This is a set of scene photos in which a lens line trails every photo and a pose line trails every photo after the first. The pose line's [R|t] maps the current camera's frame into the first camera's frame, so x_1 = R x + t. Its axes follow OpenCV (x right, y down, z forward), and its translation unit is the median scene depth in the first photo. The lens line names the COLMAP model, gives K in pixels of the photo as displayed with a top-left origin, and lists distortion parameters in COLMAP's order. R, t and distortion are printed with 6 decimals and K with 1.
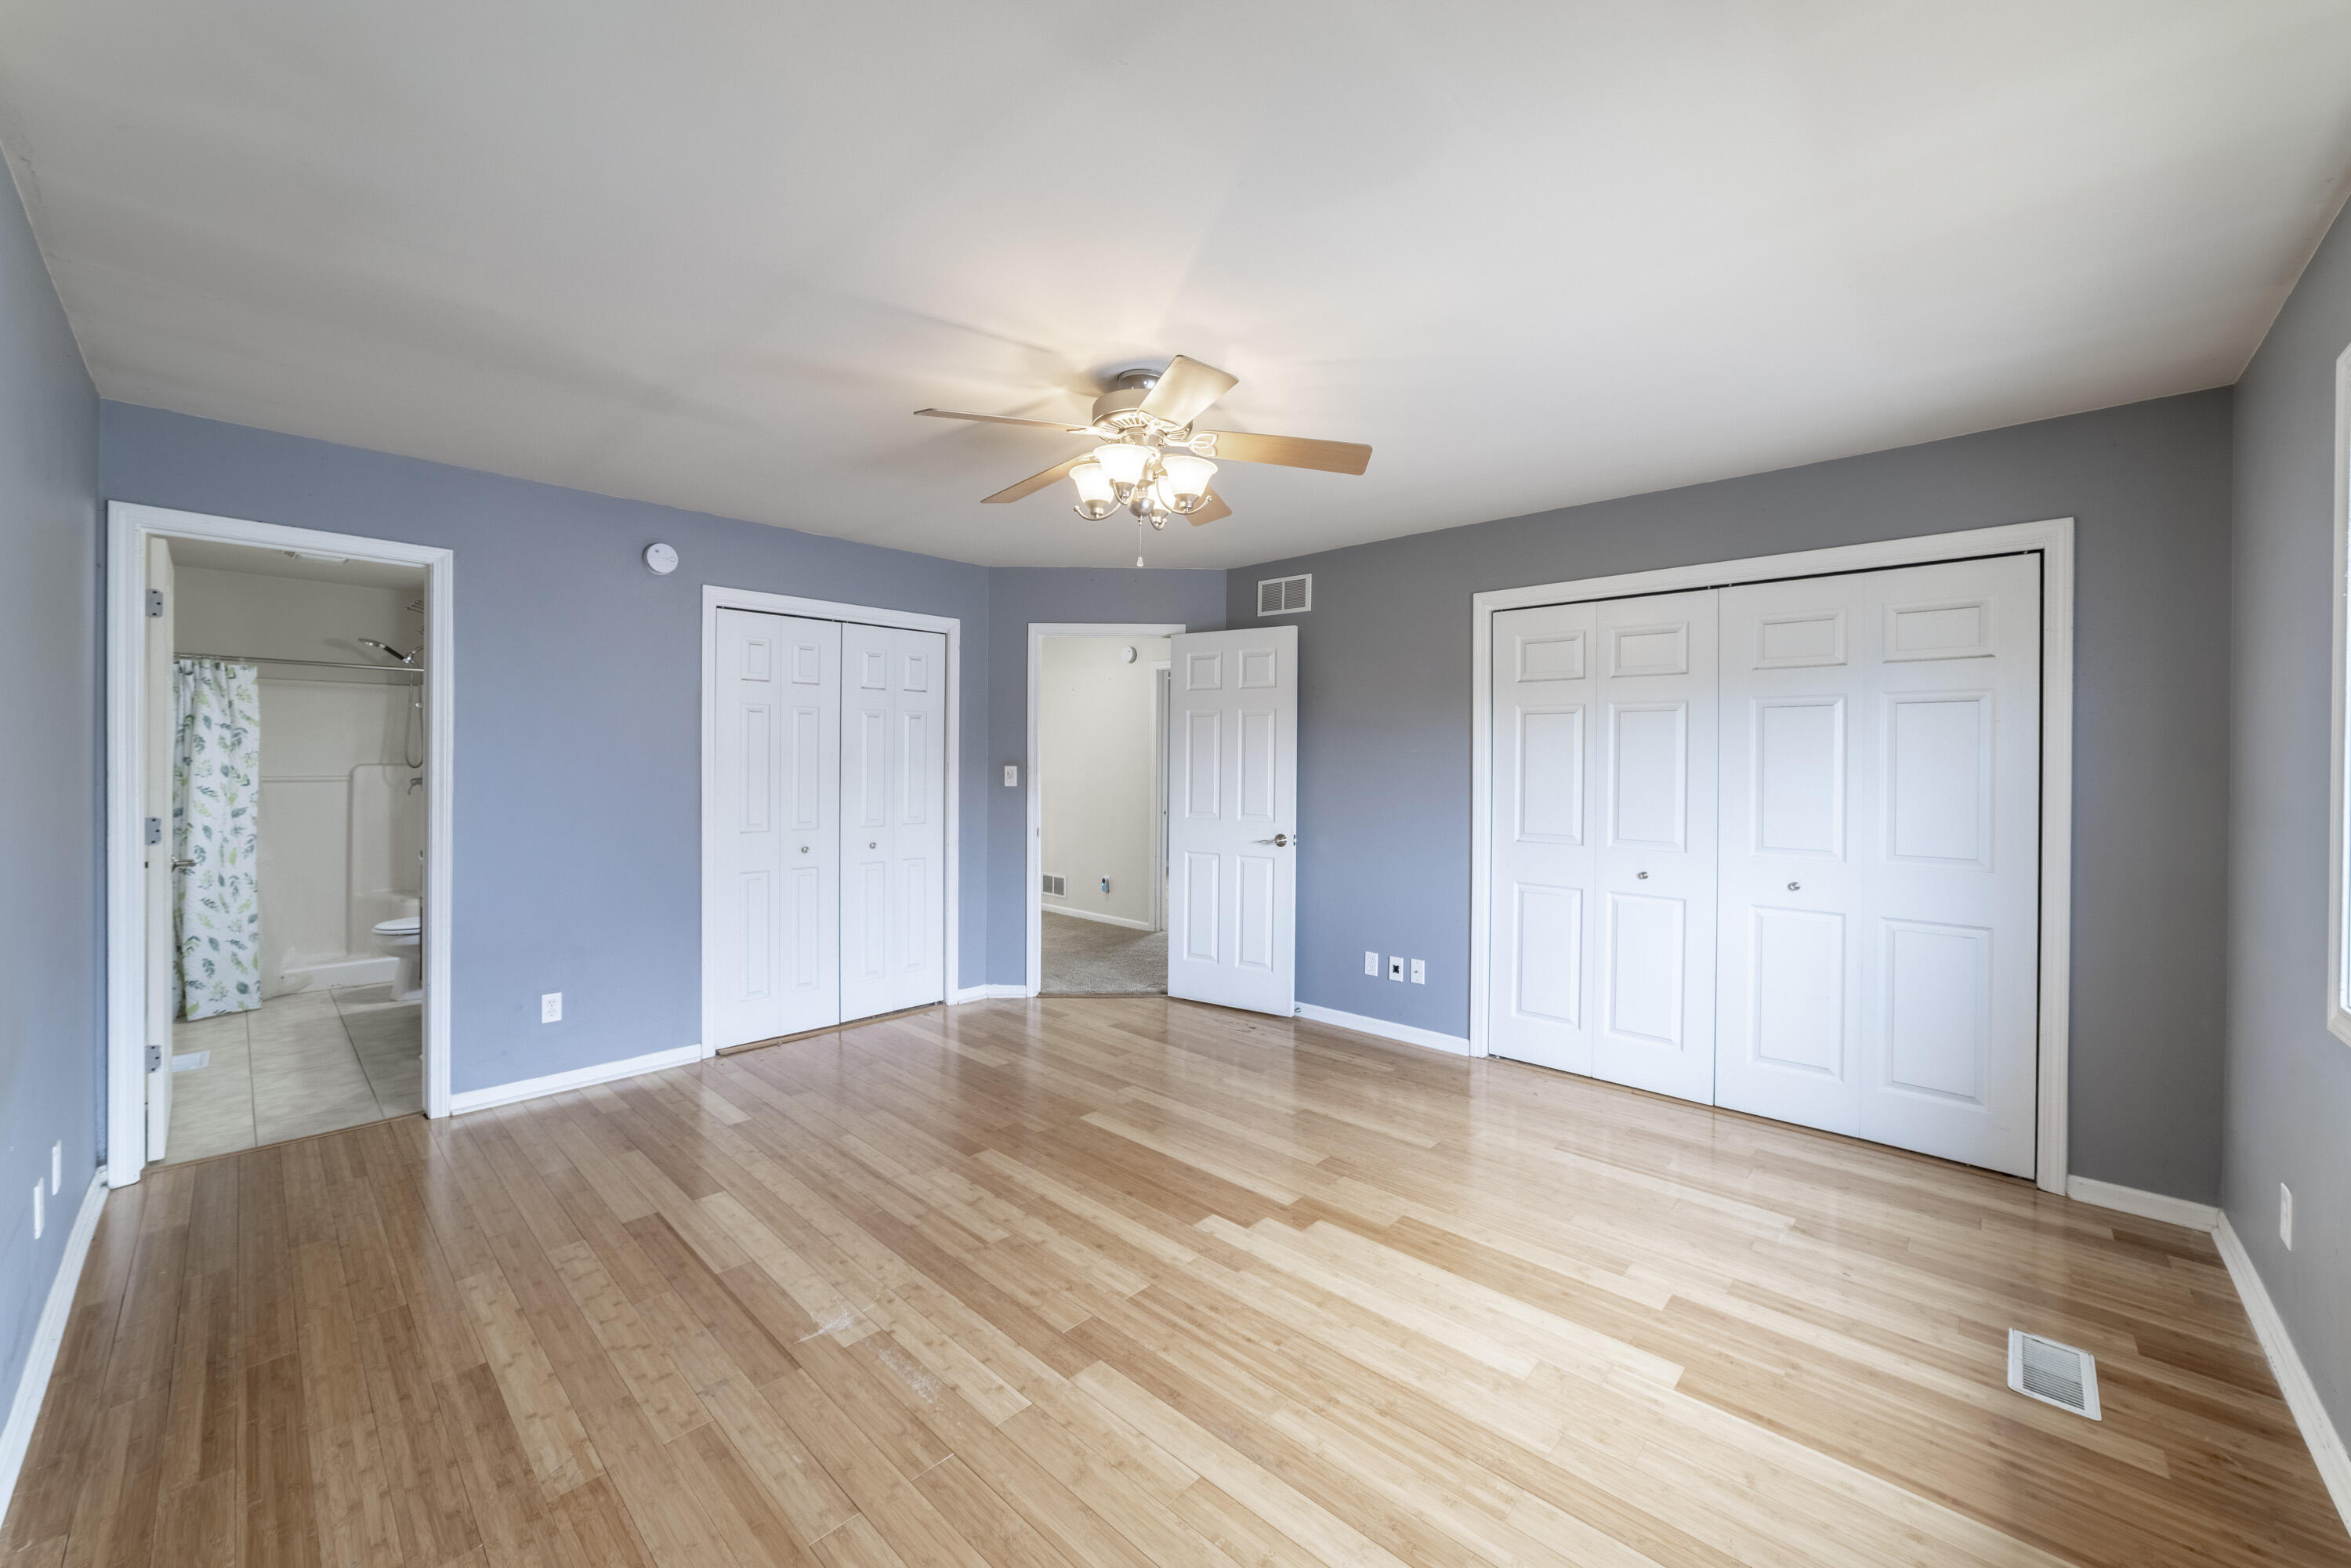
lens RADIAL K [[896.9, 0, 1171.0], [0, 896.9, 756.0], [0, 0, 1]] dist [-0.019779, 0.005906]
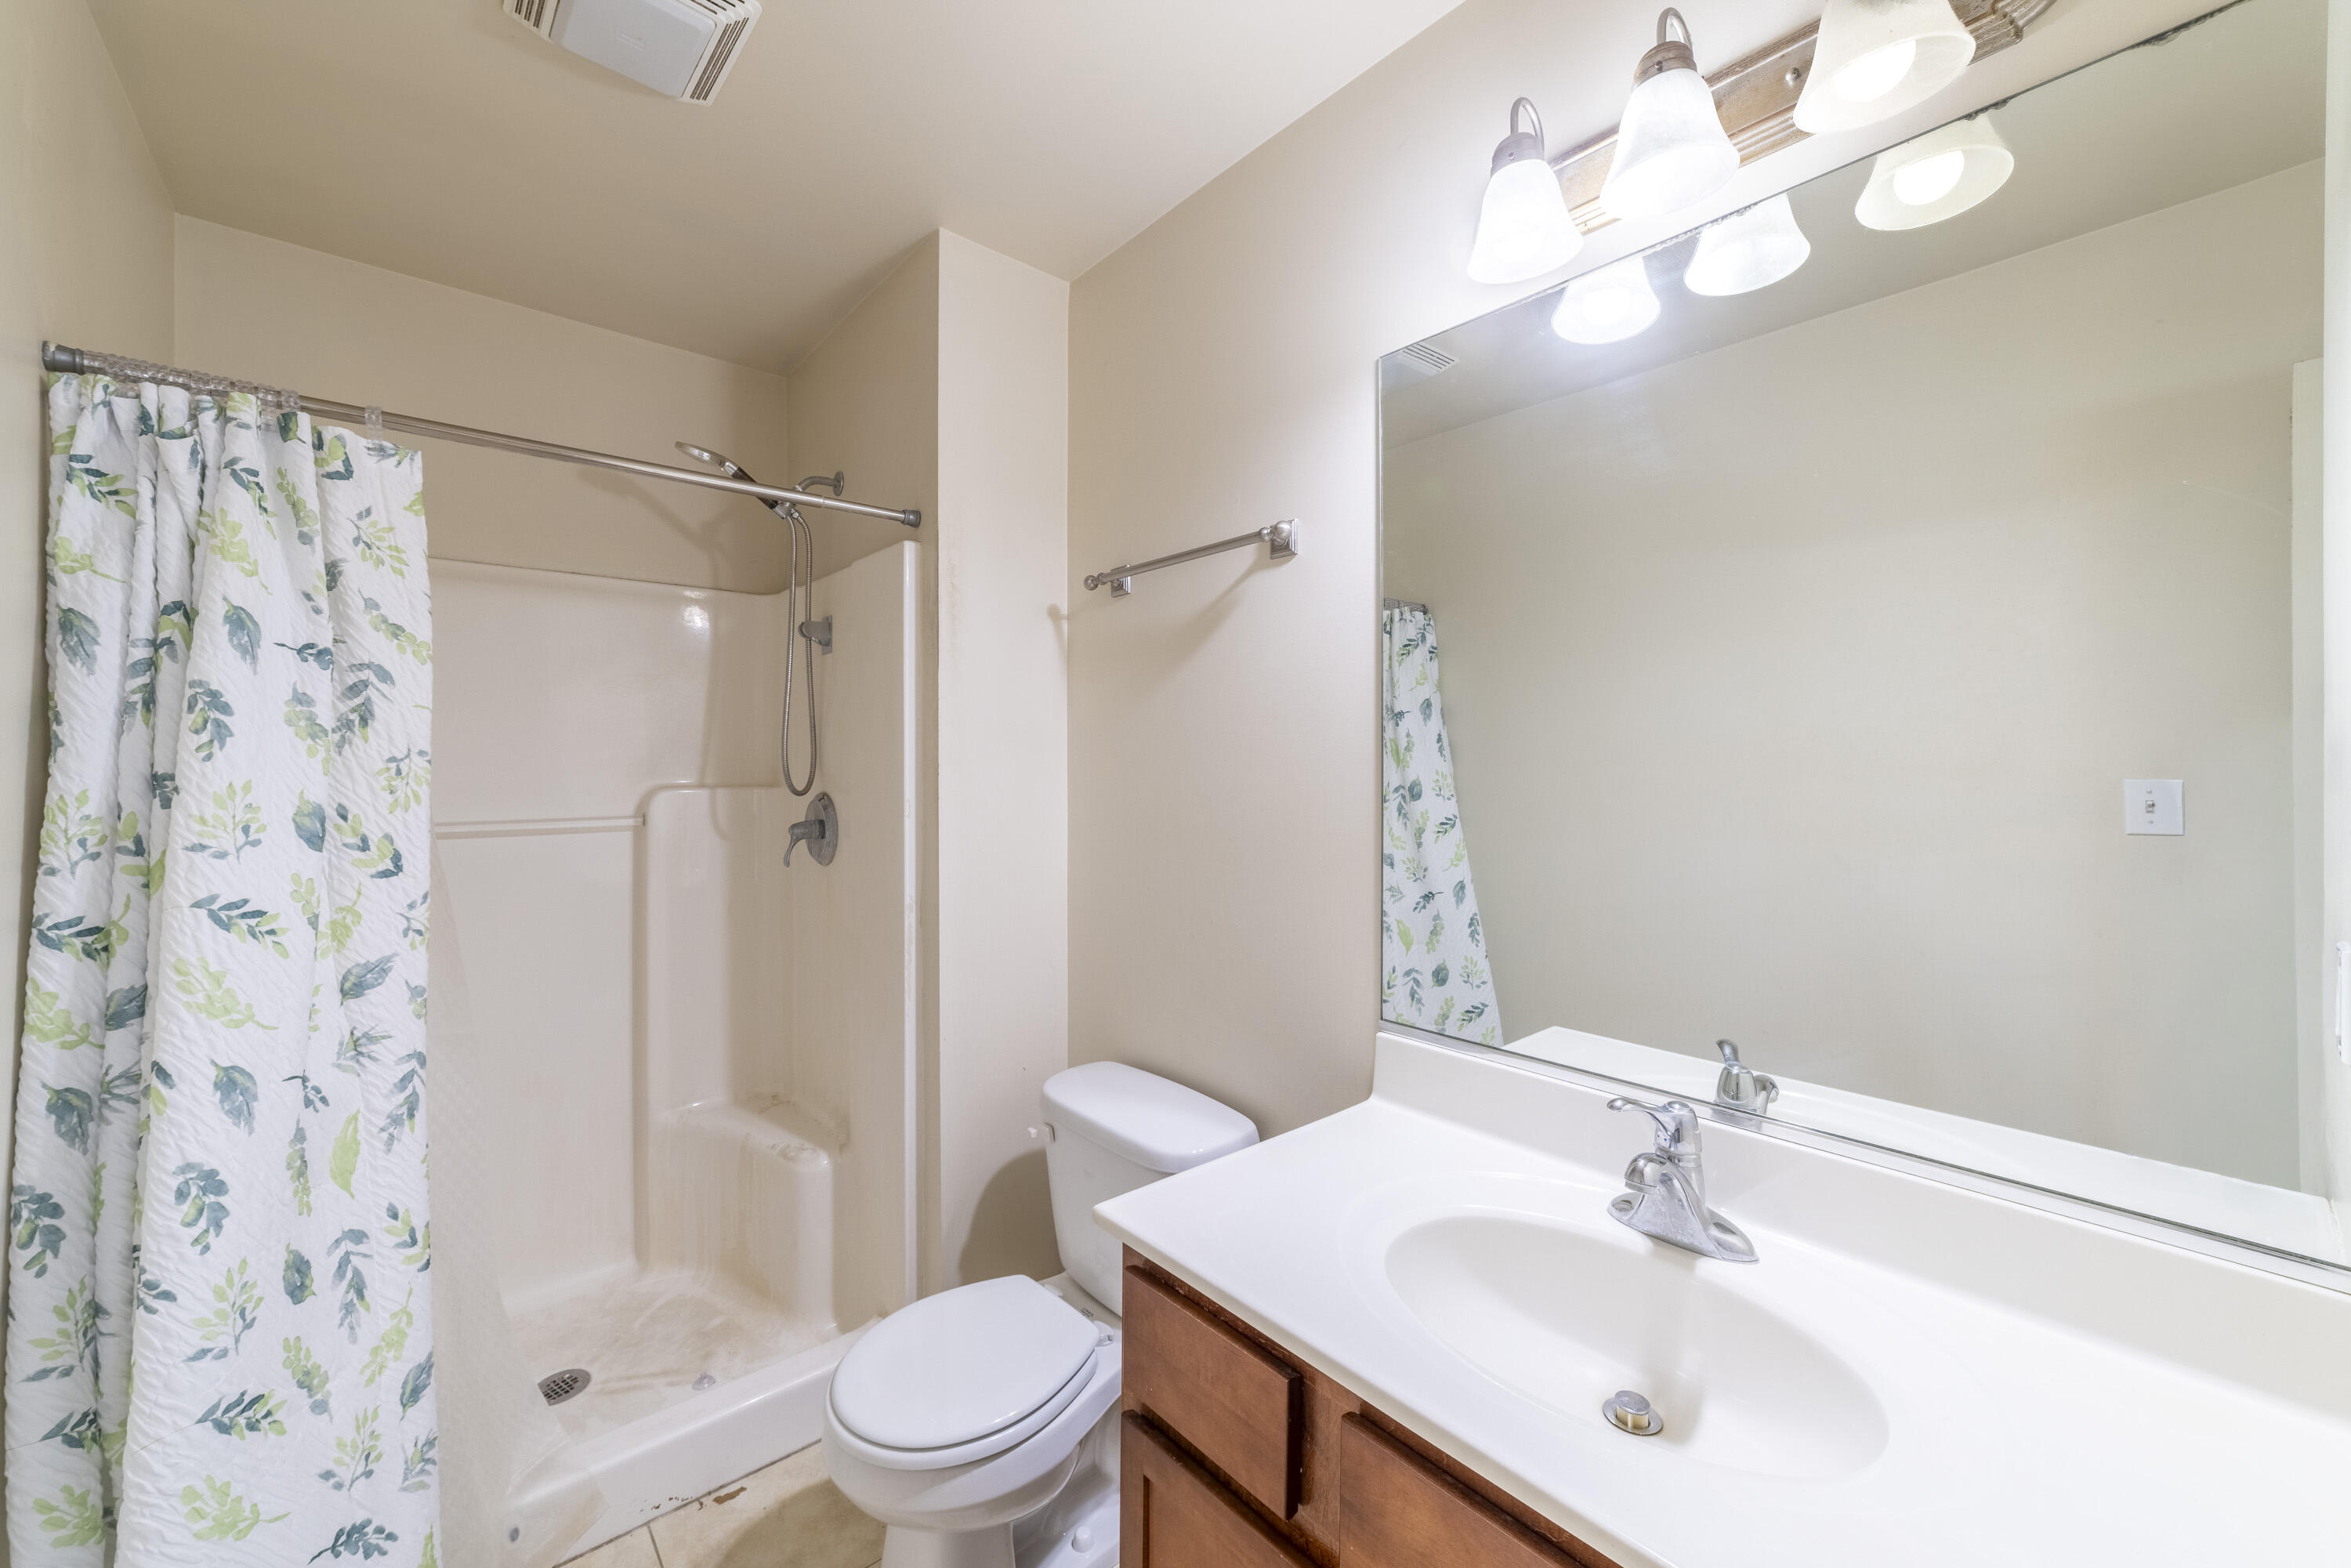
lens RADIAL K [[896.9, 0, 1177.3], [0, 896.9, 772.2], [0, 0, 1]] dist [-0.019779, 0.005906]
pose [[0.995376, 0.007180, -0.095790, -0.788135], [-0.005795, 0.999875, 0.014722, -0.003996], [0.095884, -0.014099, 0.995293, 0.761052]]
